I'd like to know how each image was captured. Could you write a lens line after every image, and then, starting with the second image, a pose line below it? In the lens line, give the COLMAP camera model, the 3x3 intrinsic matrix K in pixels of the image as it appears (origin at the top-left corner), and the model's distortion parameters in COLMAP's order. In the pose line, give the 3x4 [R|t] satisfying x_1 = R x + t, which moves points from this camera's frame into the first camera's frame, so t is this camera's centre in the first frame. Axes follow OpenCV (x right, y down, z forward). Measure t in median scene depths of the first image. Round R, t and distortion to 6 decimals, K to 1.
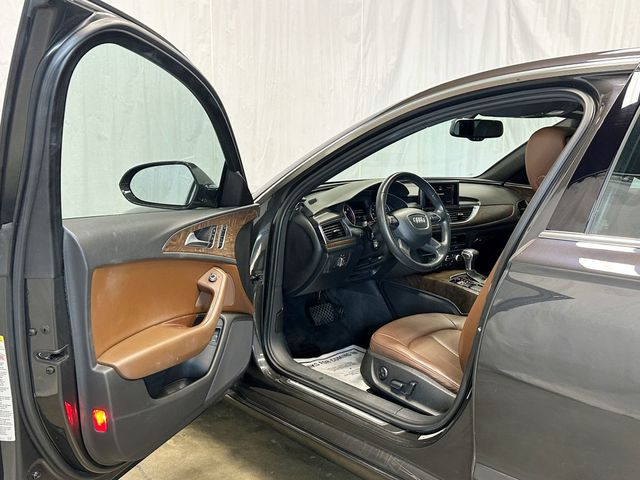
lens RADIAL K [[626.7, 0, 320.0], [0, 626.7, 240.0], [0, 0, 1]] dist [0.163960, -0.413109]
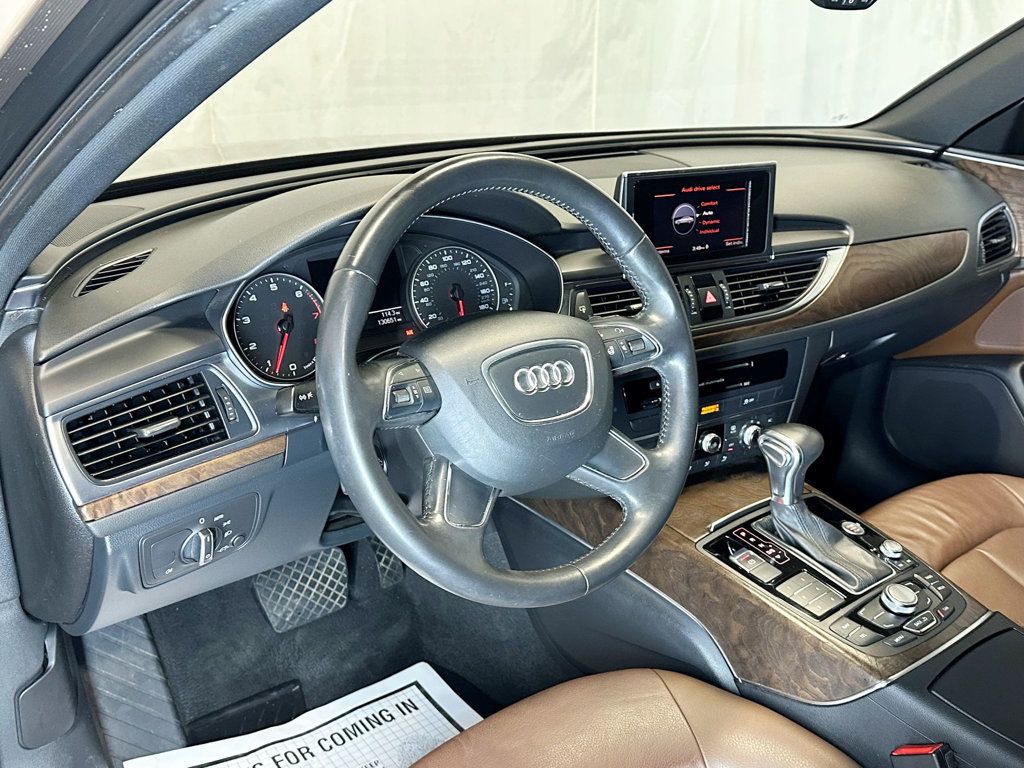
lens RADIAL K [[980.4, 0, 516.0], [0, 980.4, 371.1], [0, 0, 1]] dist [0.195978, -0.396078]
pose [[0.994751, 0.031308, -0.097421, 0.152138], [-0.012427, 0.981960, 0.188678, -0.084248], [0.101571, -0.186476, 0.977195, 0.544830]]
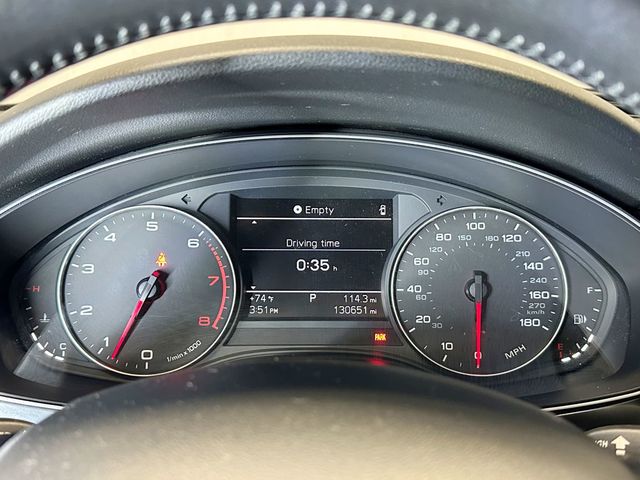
lens RADIAL K [[621.7, 0, 322.1], [0, 621.7, 231.5], [0, 0, 1]] dist [0.162550, -0.388061]
pose [[0.718691, 0.169484, -0.674357, 0.157356], [-0.103400, 0.985106, 0.137387, -0.068983], [0.687598, -0.029010, 0.725511, 0.804404]]
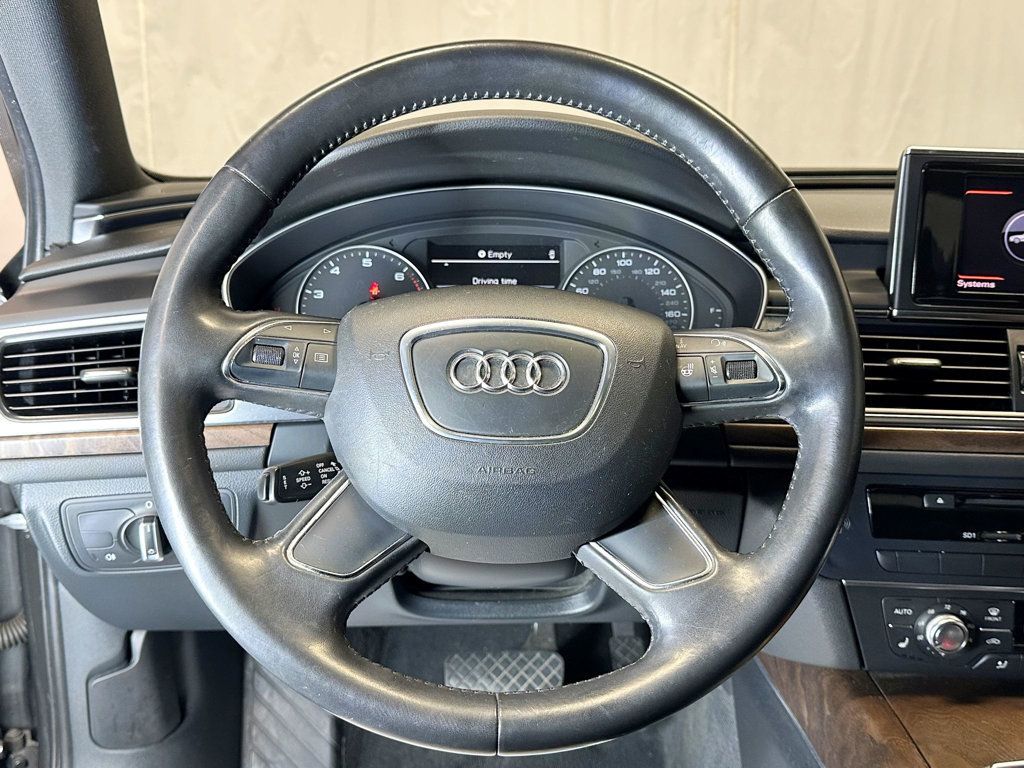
lens RADIAL K [[1002.8, 0, 512.0], [0, 1002.8, 384.0], [0, 0, 1]] dist [0.163960, -0.413109]
pose [[0.737134, 0.131048, -0.662918, 0.258999], [-0.101224, 0.991360, 0.083420, -0.040305], [0.668122, 0.005612, 0.744030, 0.695016]]
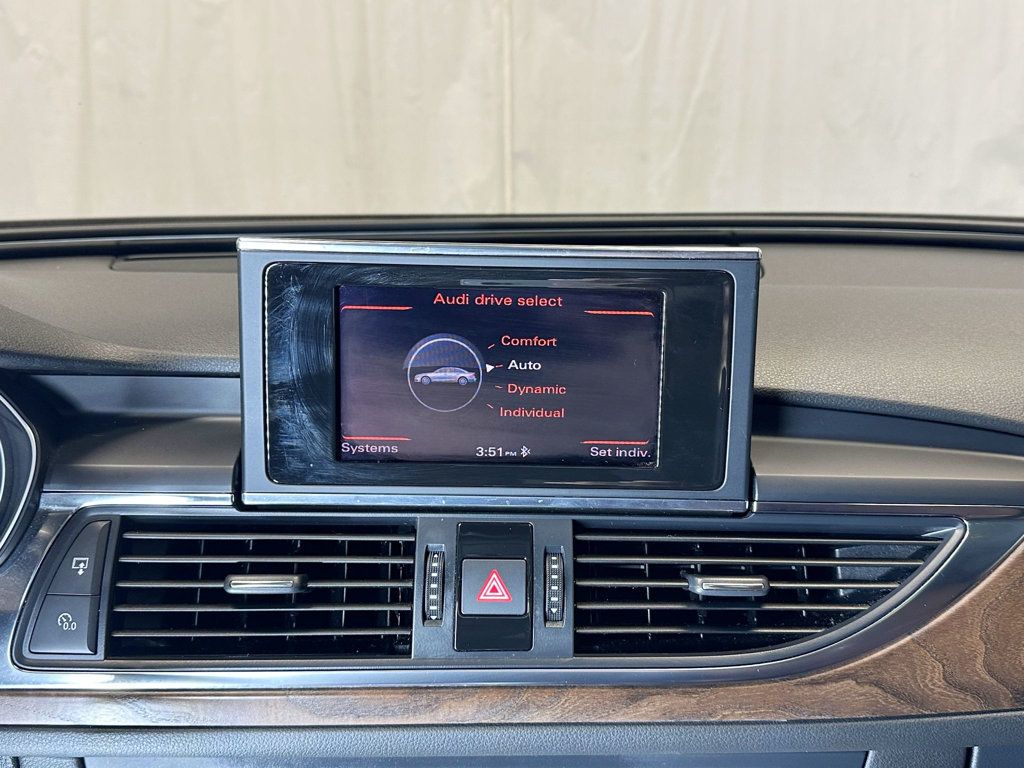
lens RADIAL K [[994.8, 0, 515.4], [0, 994.8, 370.3], [0, 0, 1]] dist [0.162550, -0.388061]
pose [[0.796265, 0.114445, -0.594024, 0.285331], [-0.081536, 0.993286, 0.082071, -0.083963], [0.599428, -0.016916, 0.800250, 0.851180]]
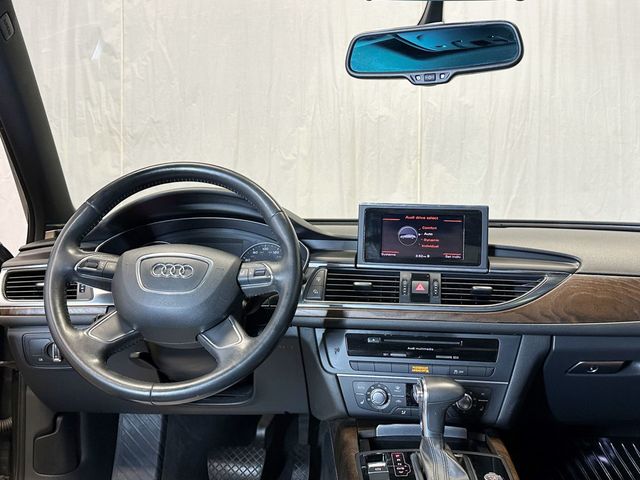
lens RADIAL K [[612.8, 0, 322.5], [0, 612.8, 231.9], [0, 0, 1]] dist [0.195978, -0.396078]
pose [[0.692089, -0.023014, -0.721445, 0.430355], [-0.113905, 0.983486, -0.140643, -0.009193], [0.712768, 0.179514, 0.678038, 0.662510]]
